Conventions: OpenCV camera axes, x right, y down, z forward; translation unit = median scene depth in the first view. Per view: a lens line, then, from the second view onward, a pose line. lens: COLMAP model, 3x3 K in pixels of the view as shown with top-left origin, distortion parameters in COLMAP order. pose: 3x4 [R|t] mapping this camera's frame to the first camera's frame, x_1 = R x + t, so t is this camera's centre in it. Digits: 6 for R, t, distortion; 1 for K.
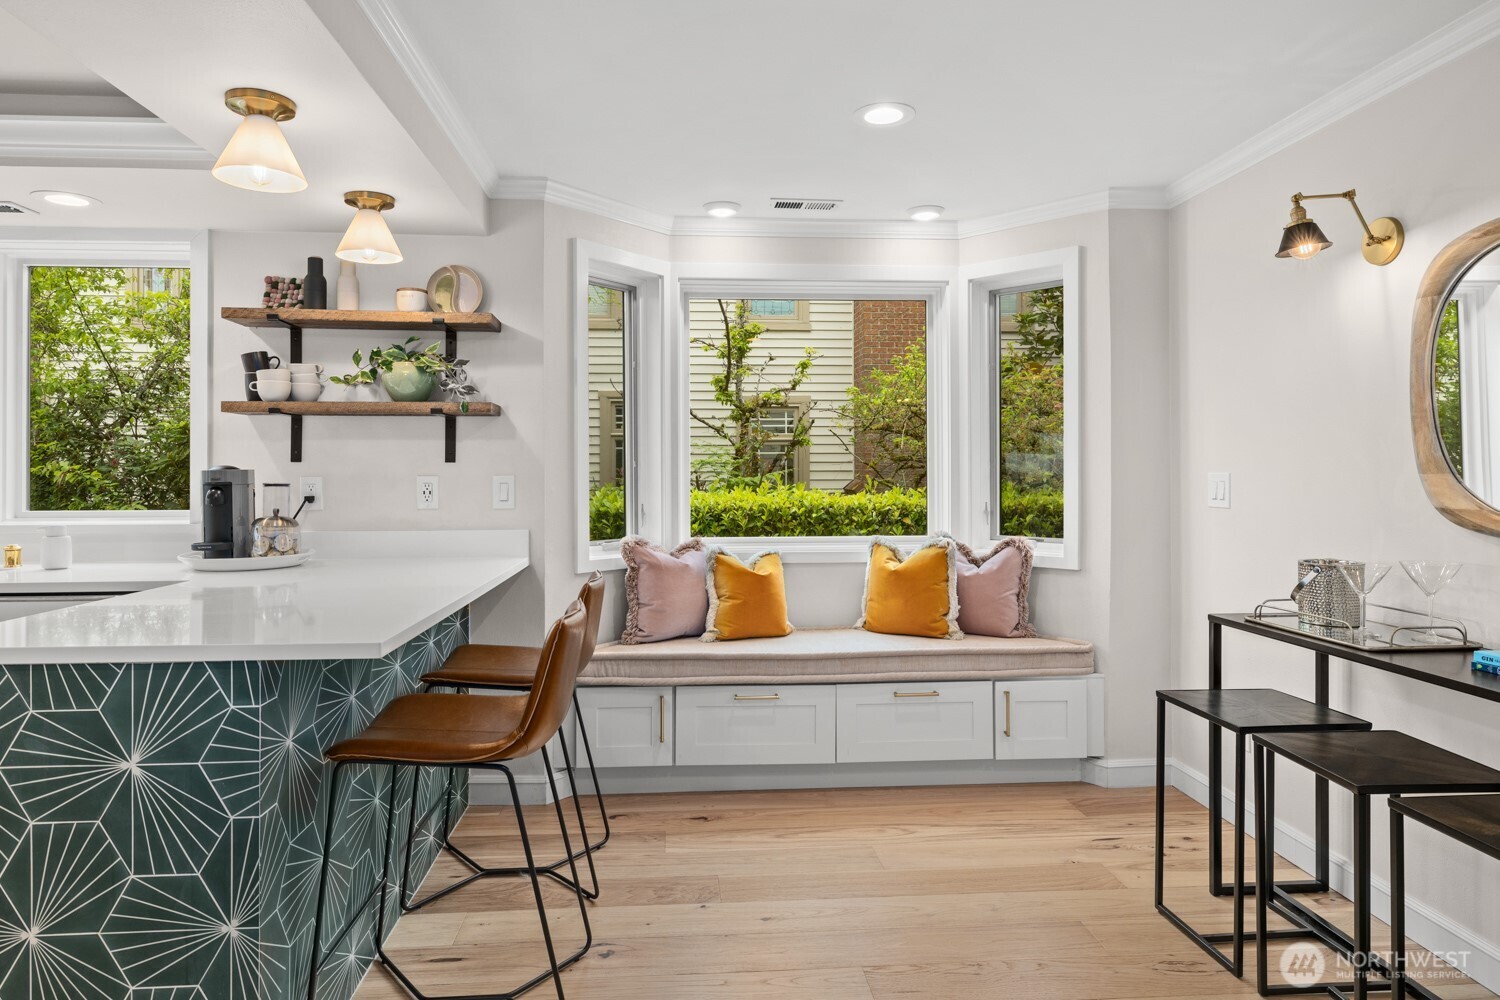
lens RADIAL K [[902.2, 0, 743.4], [0, 902.2, 474.0], [0, 0, 1]] dist [0.001451, 0.000635]
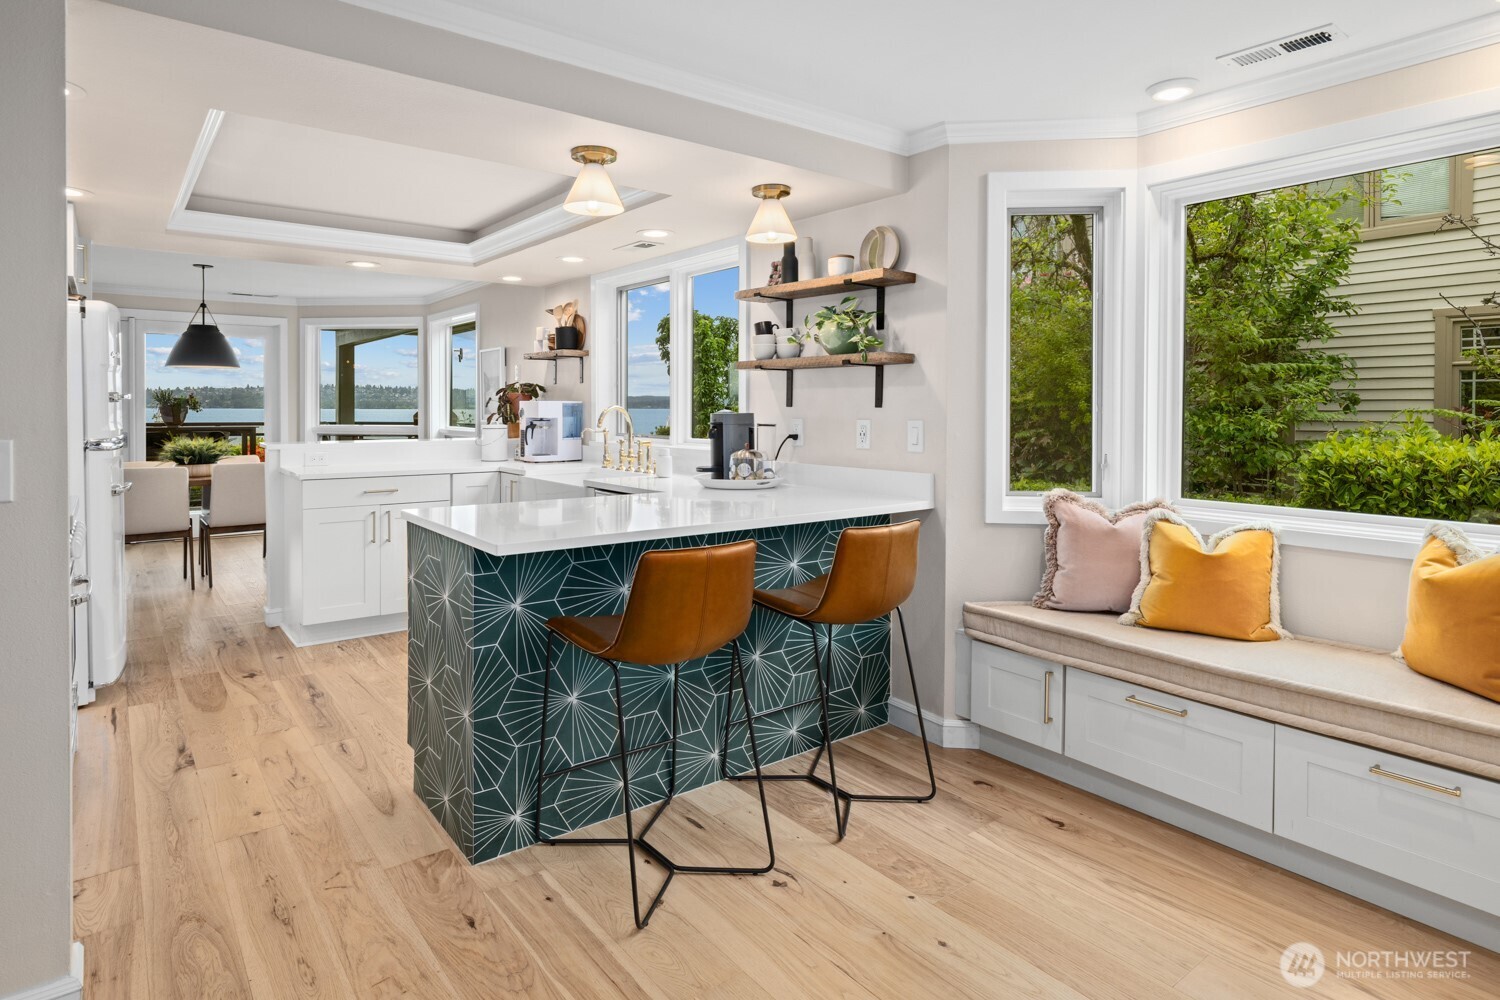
lens RADIAL K [[833.9, 0, 746.1], [0, 833.9, 420.1], [0, 0, 1]] dist [-0.000605, -0.000117]
pose [[0.546270, 0.017151, -0.837433, 0.441255], [-0.004326, 0.999835, 0.017655, -0.014909], [0.837598, -0.006021, 0.546254, 0.313398]]
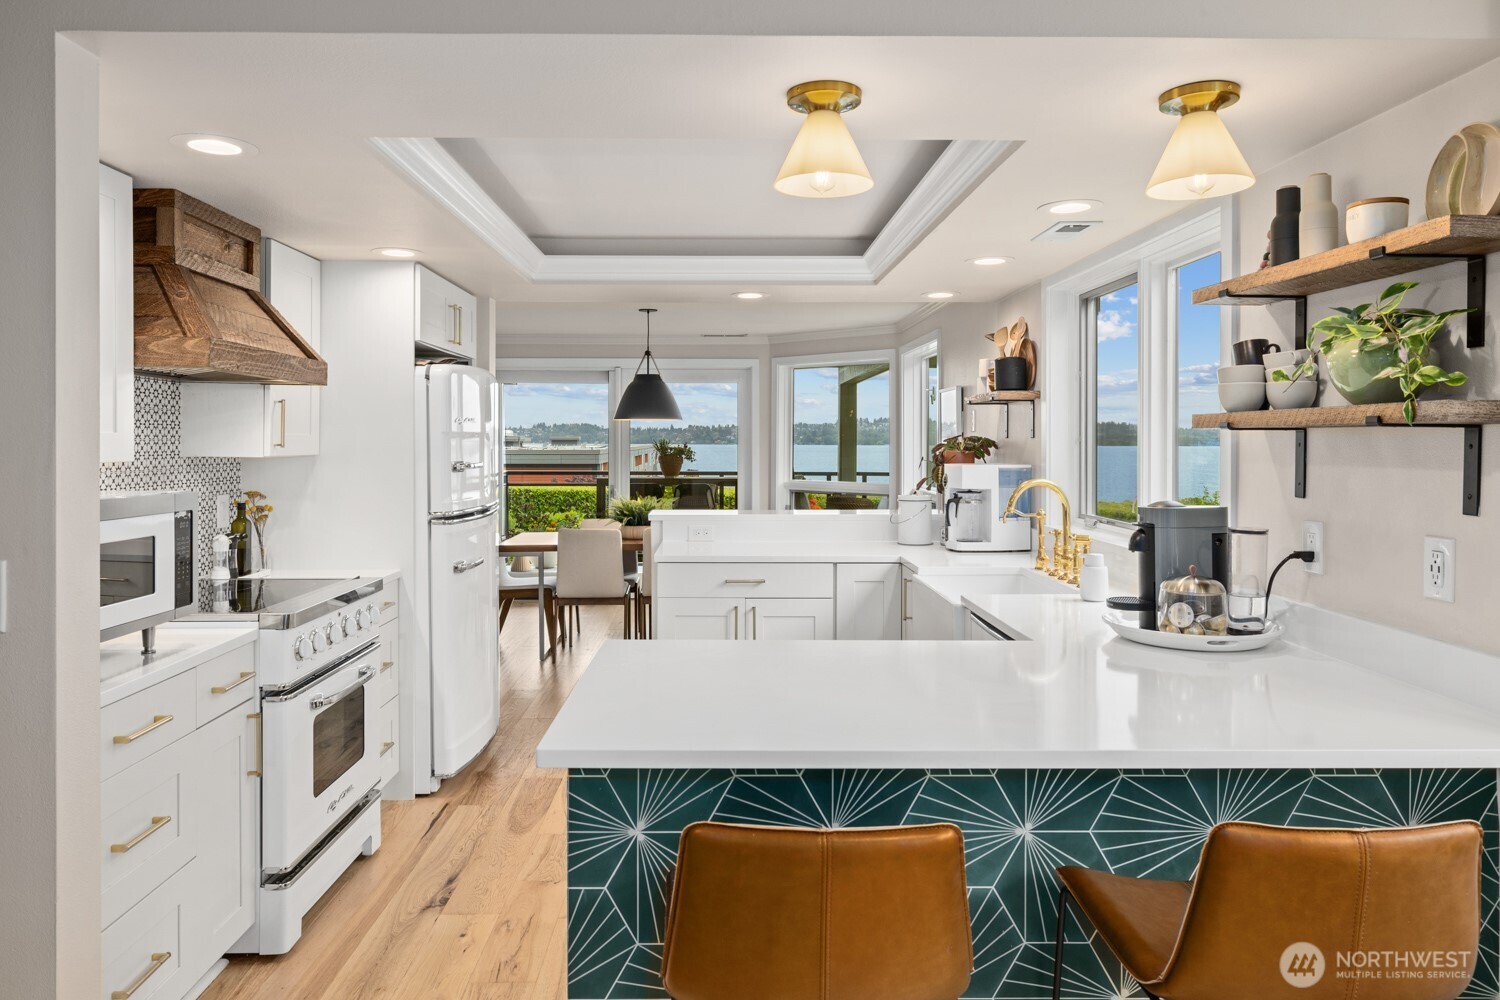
lens RADIAL K [[1005.2, 0, 728.5], [0, 1005.2, 449.1], [0, 0, 1]] dist [-0.001216, -0.001774]
pose [[-0.074788, 0.010585, -0.997143, 0.273961], [-0.001278, 0.999942, 0.010710, -0.056407], [0.997199, 0.002075, -0.074770, 0.629873]]
